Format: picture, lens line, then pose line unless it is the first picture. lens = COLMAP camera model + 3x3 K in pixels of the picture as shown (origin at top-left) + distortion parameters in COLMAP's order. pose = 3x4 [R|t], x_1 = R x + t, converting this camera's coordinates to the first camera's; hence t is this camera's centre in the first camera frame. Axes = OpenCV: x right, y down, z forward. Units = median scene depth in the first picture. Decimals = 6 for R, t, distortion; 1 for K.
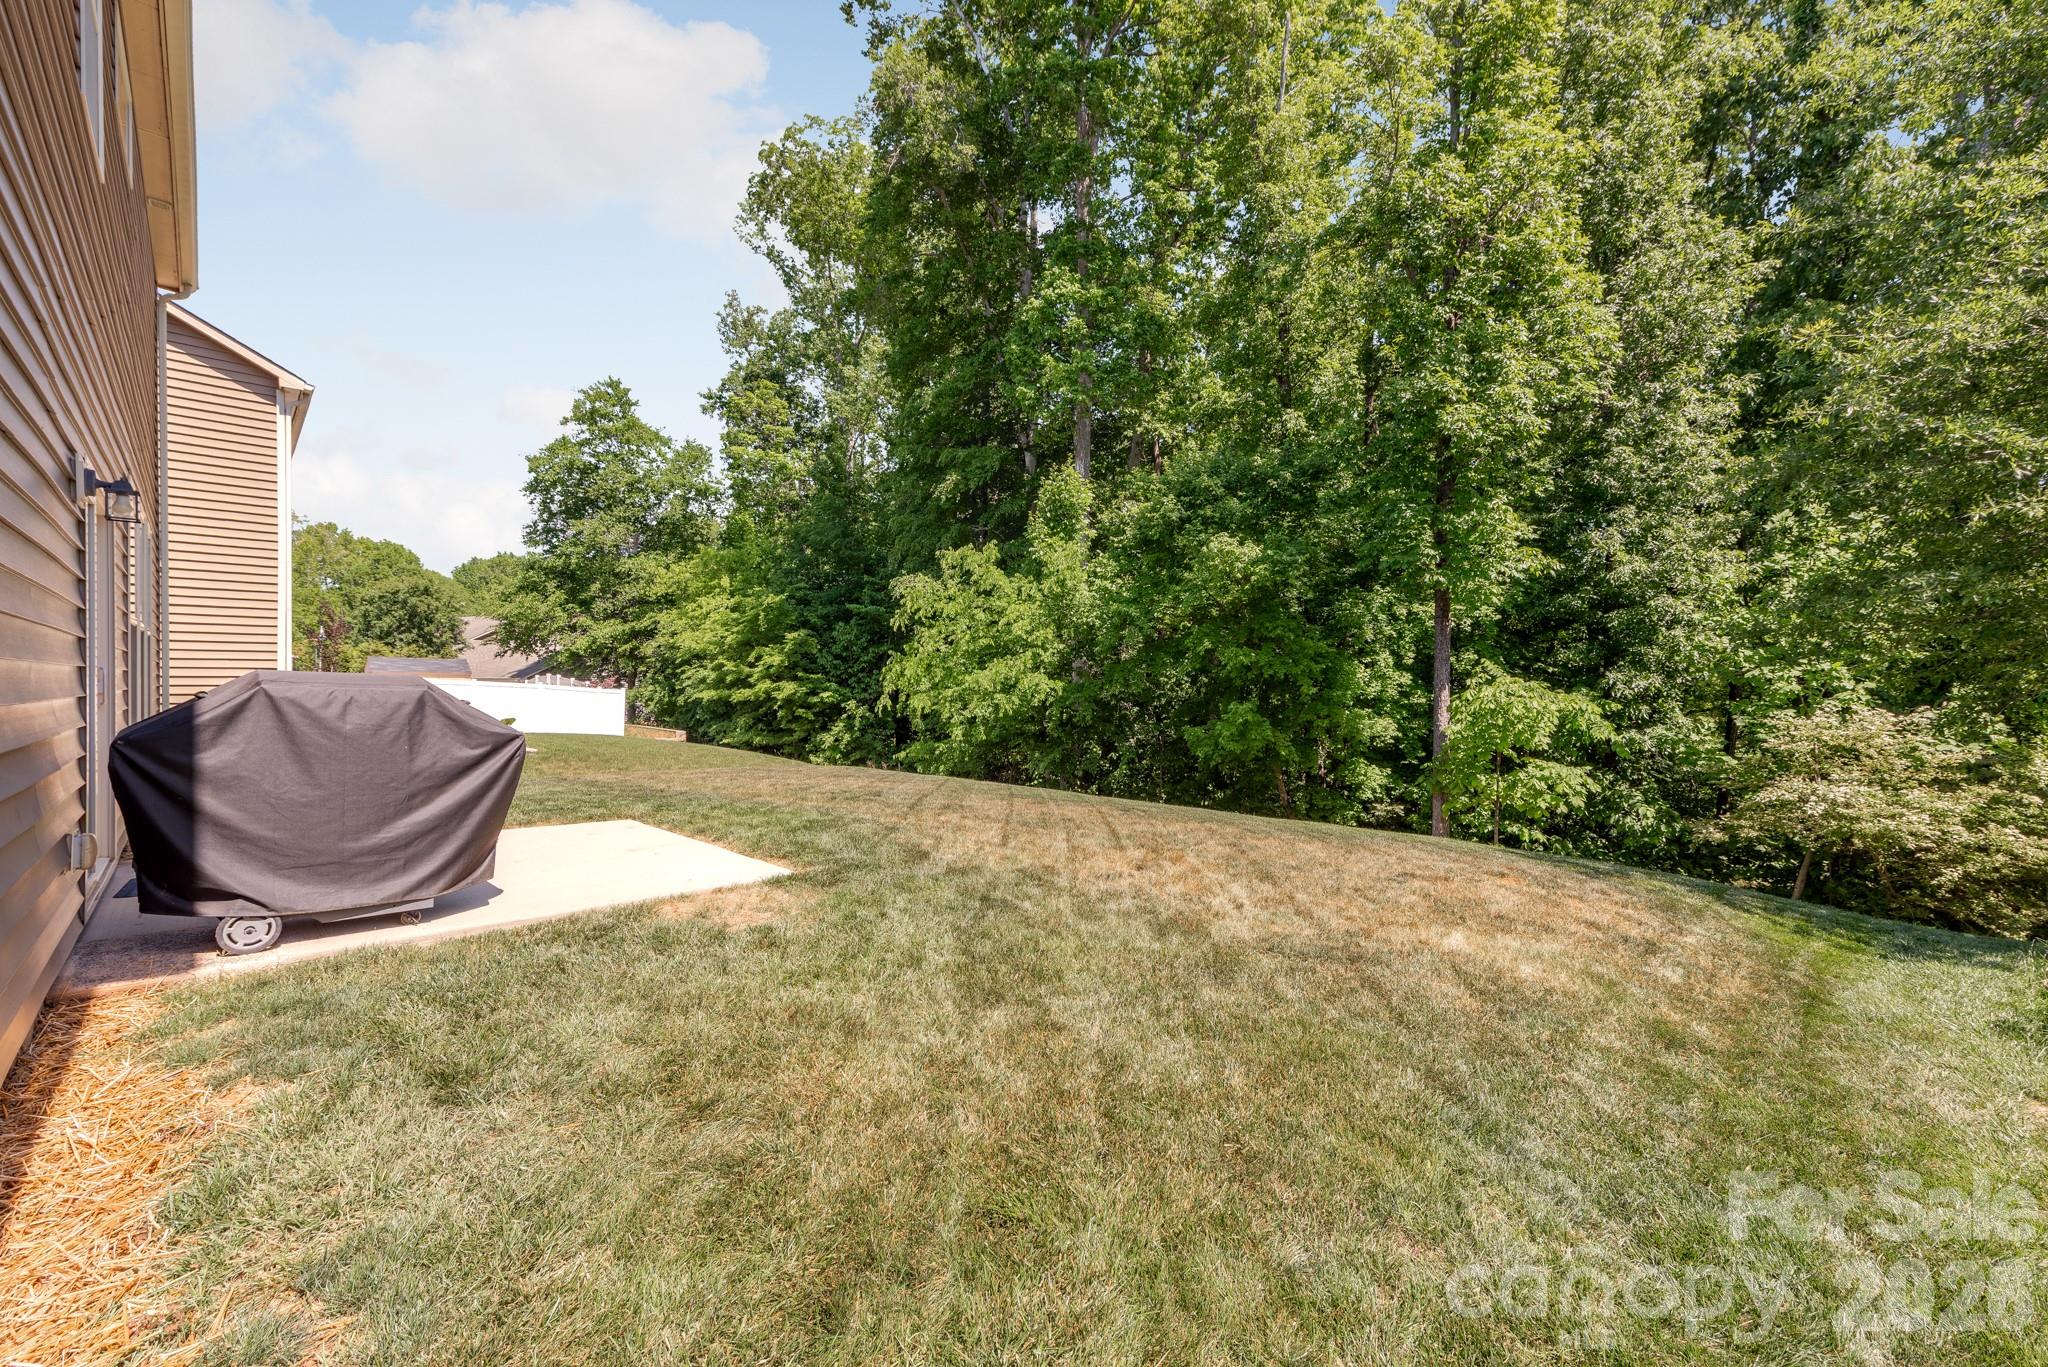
lens RADIAL K [[799.3, 0, 1031.6], [0, 799.3, 679.3], [0, 0, 1]] dist [0.010288, -0.002437]
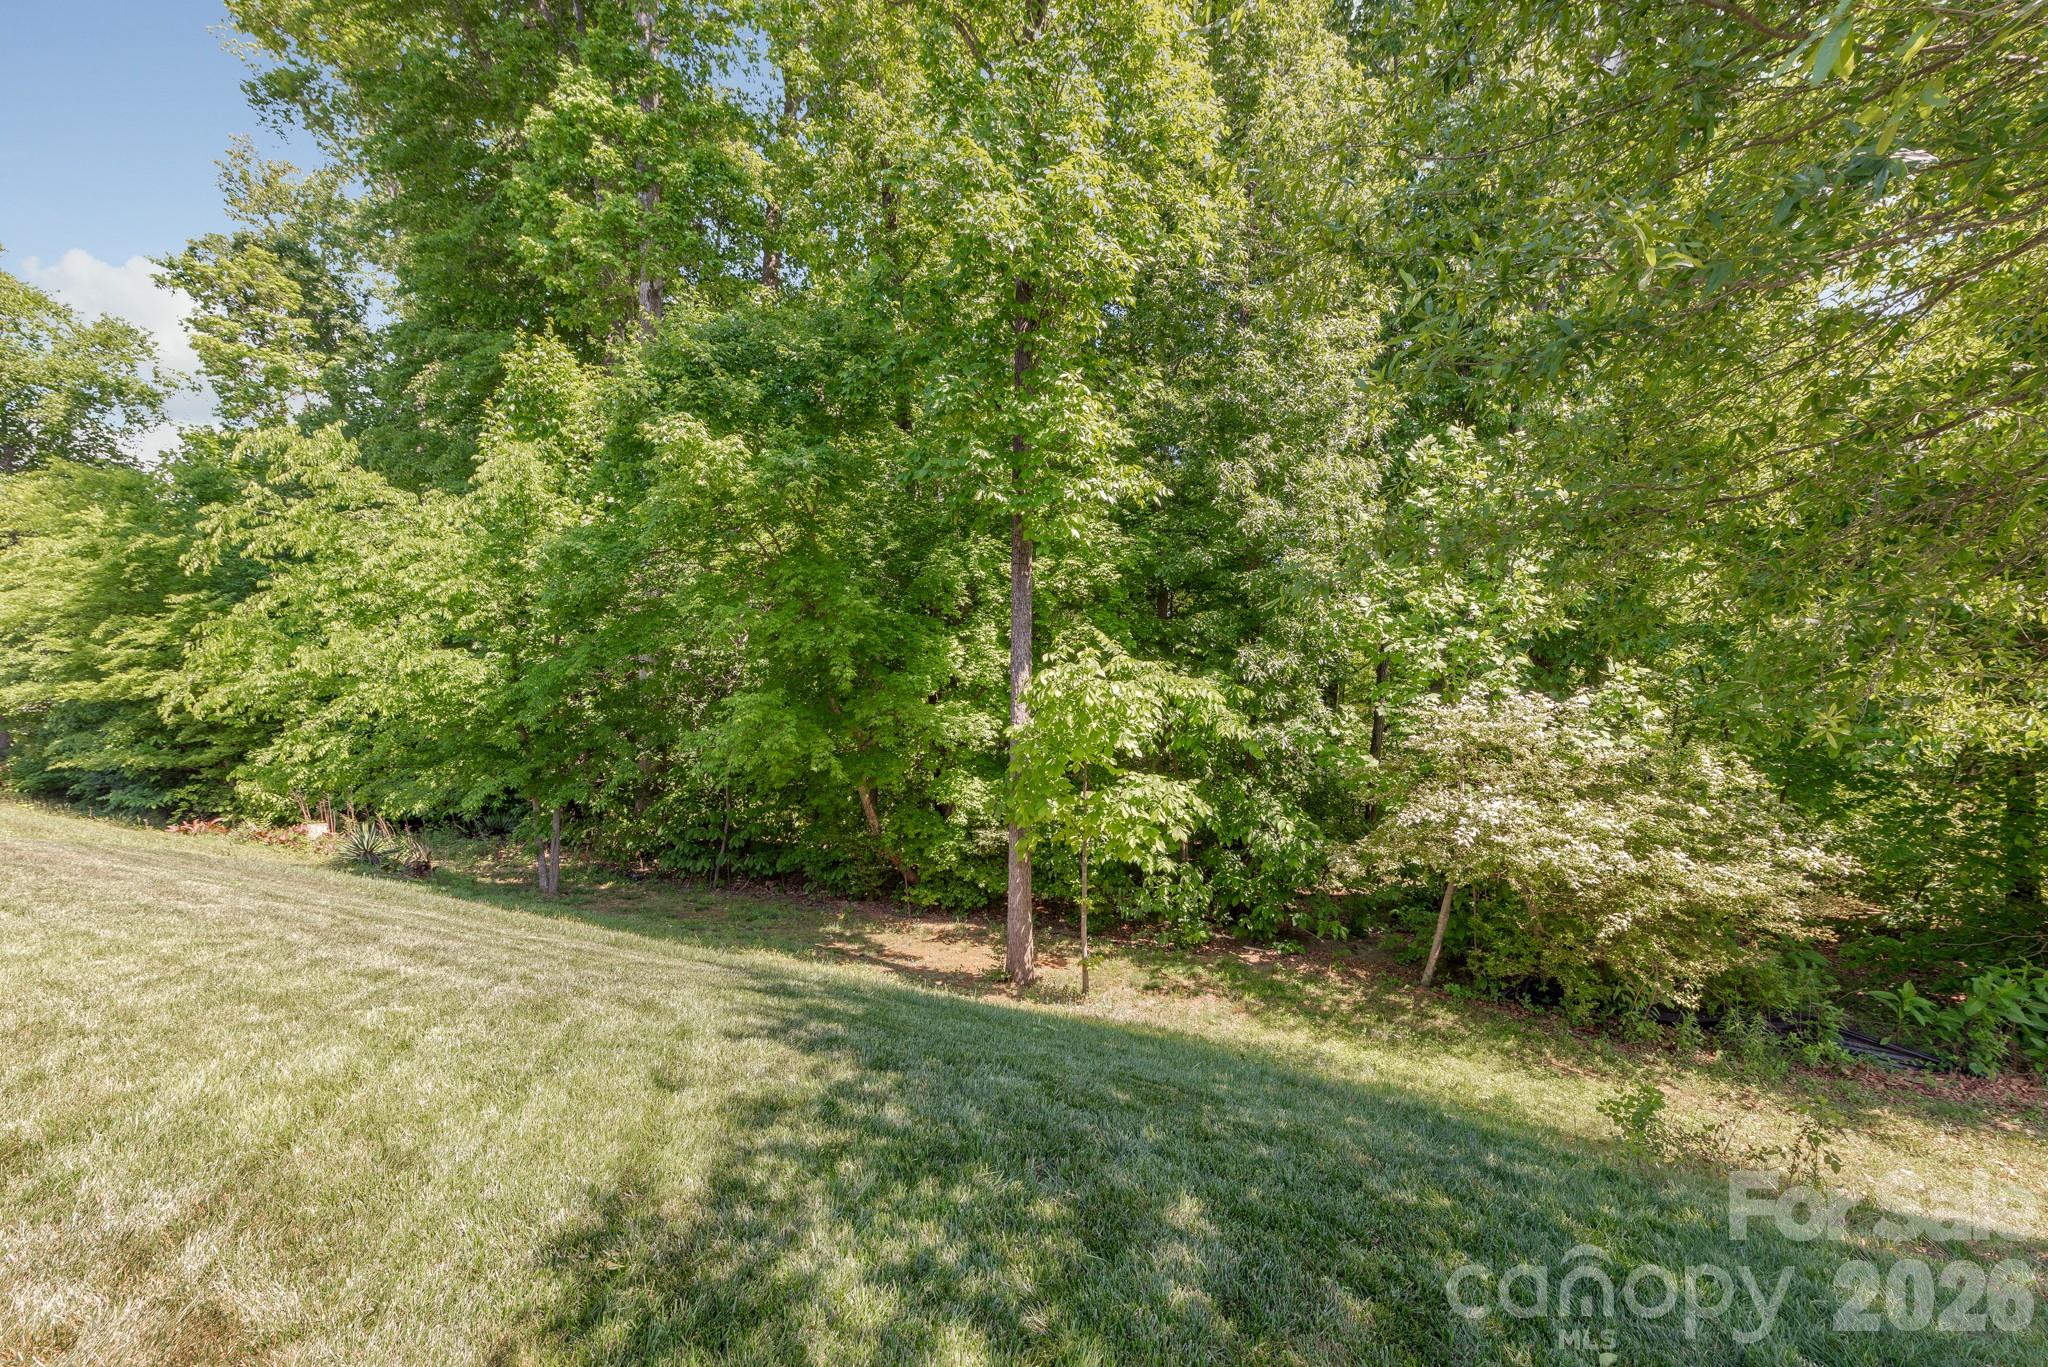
lens RADIAL K [[799.3, 0, 1024.2], [0, 799.3, 677.8], [0, 0, 1]] dist [0.010288, -0.002437]
pose [[0.957645, -0.001564, 0.287948, 0.316630], [0.000912, 0.999997, 0.002401, 0.017262], [-0.287951, -0.002036, 0.957643, 0.345595]]
